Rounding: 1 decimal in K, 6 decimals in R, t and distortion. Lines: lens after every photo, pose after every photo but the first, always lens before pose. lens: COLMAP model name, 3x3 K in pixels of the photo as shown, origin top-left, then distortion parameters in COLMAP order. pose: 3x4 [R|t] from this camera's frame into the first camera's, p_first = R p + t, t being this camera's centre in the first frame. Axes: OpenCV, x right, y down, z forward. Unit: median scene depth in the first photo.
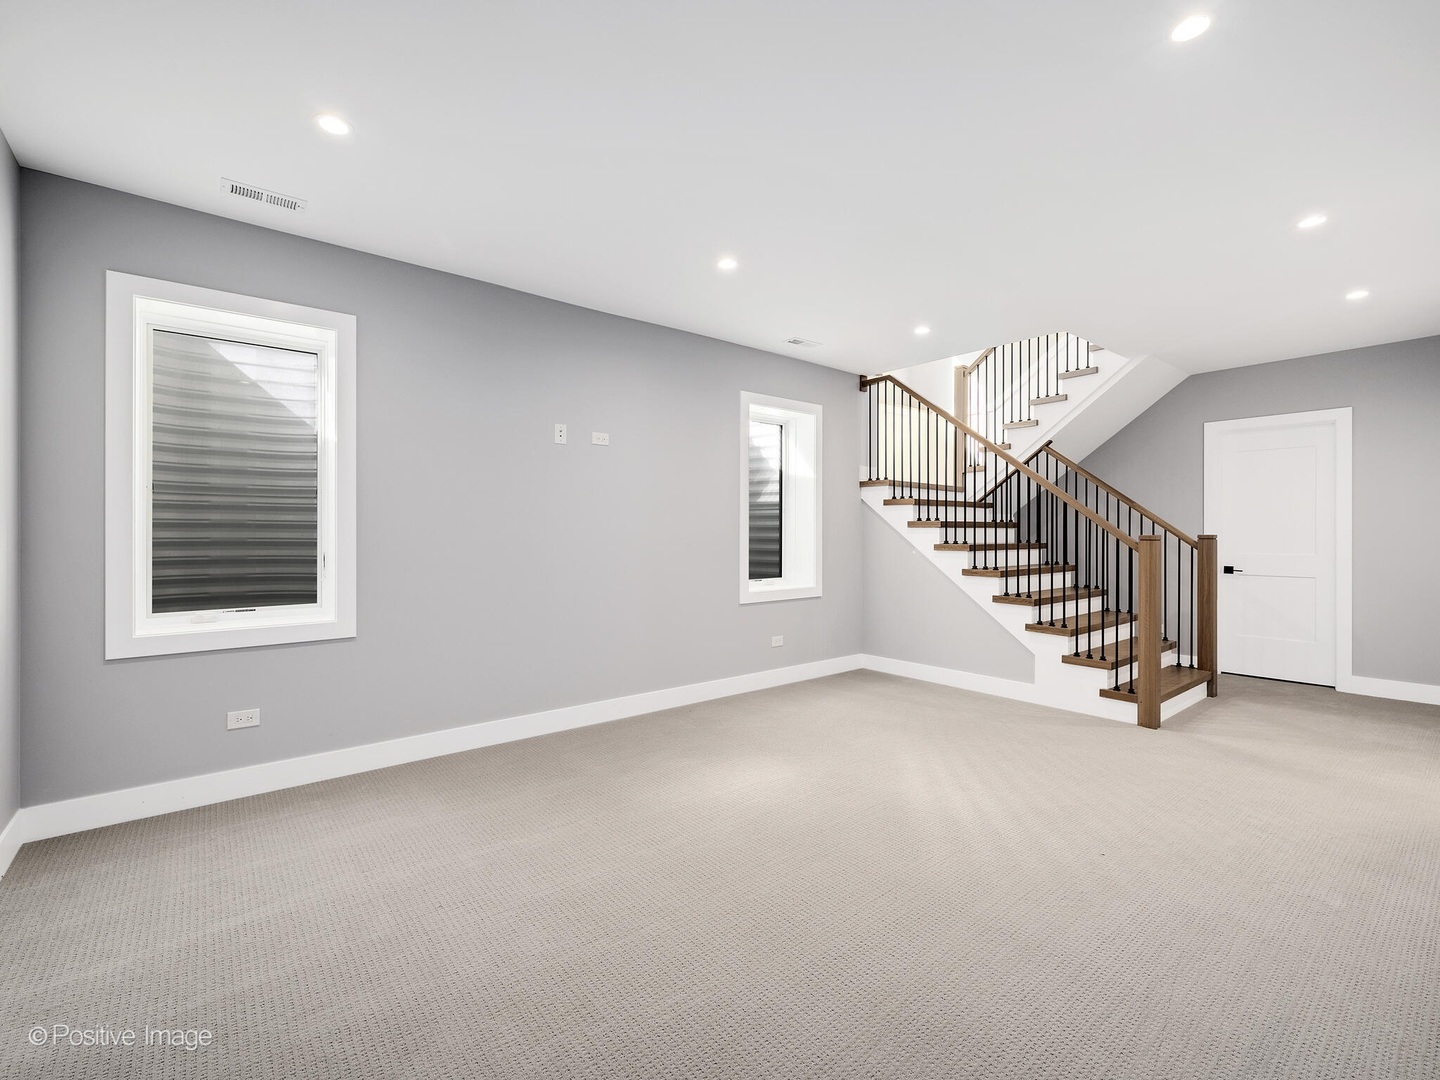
lens RADIAL K [[642.9, 0, 725.6], [0, 642.9, 539.0], [0, 0, 1]] dist [0.000651, 0.000018]
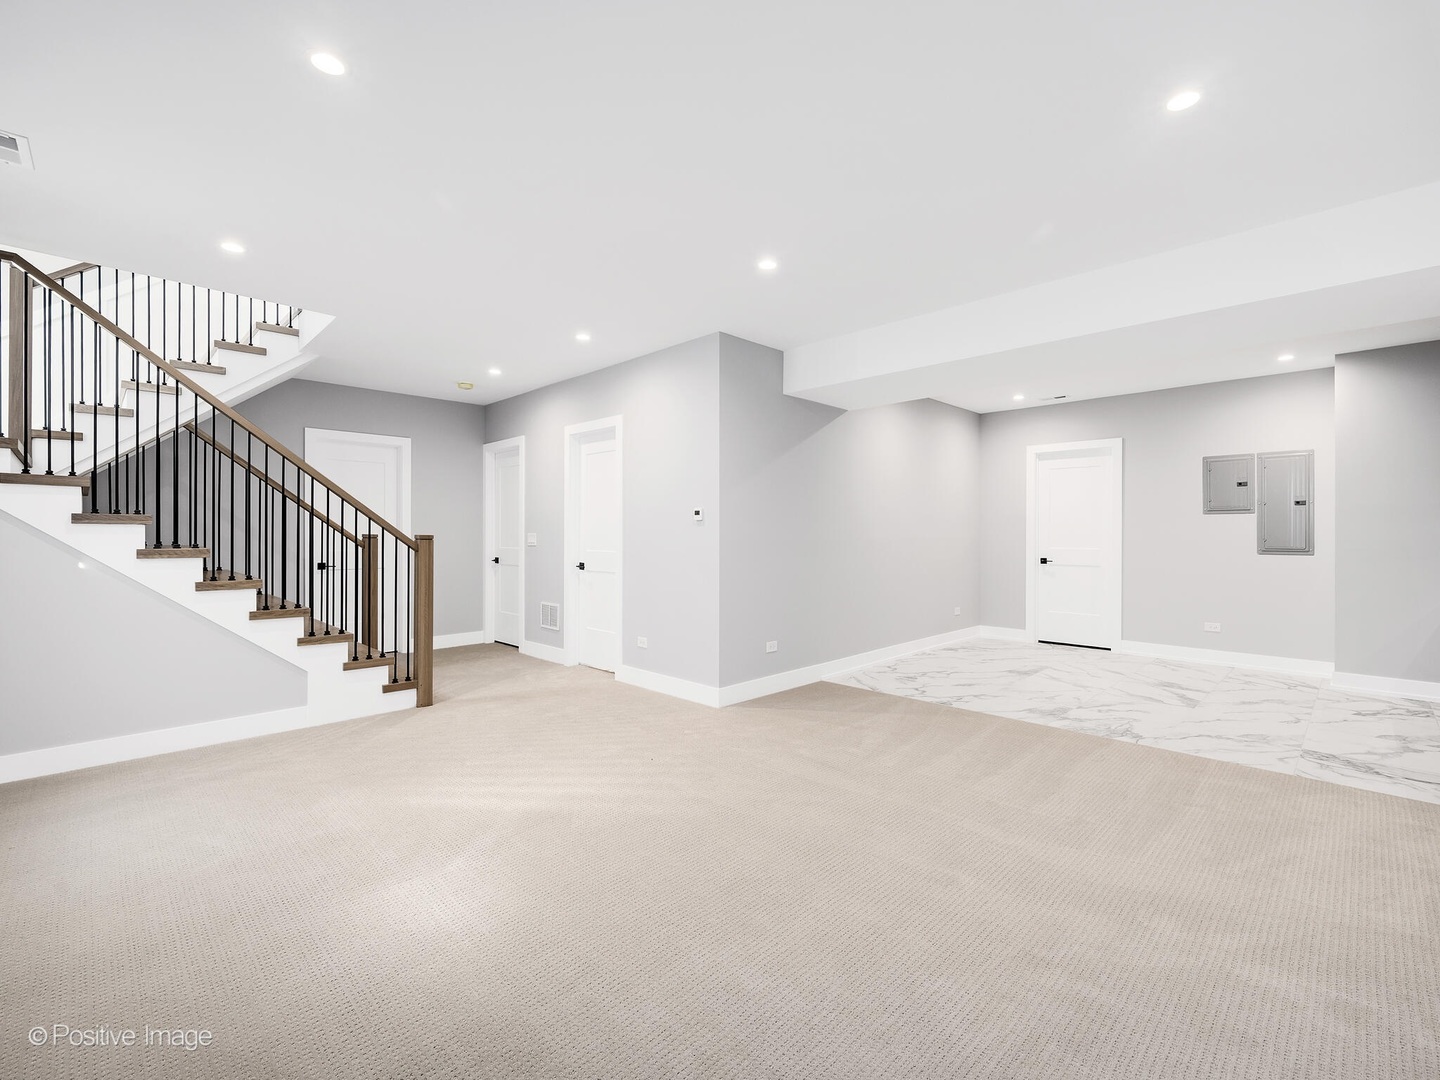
lens RADIAL K [[642.9, 0, 725.6], [0, 642.9, 539.0], [0, 0, 1]] dist [0.000651, 0.000018]
pose [[-0.100008, -0.007737, 0.994957, -0.446115], [0.003974, 0.999959, 0.008175, -0.005656], [-0.994979, 0.004772, -0.099973, 0.517577]]
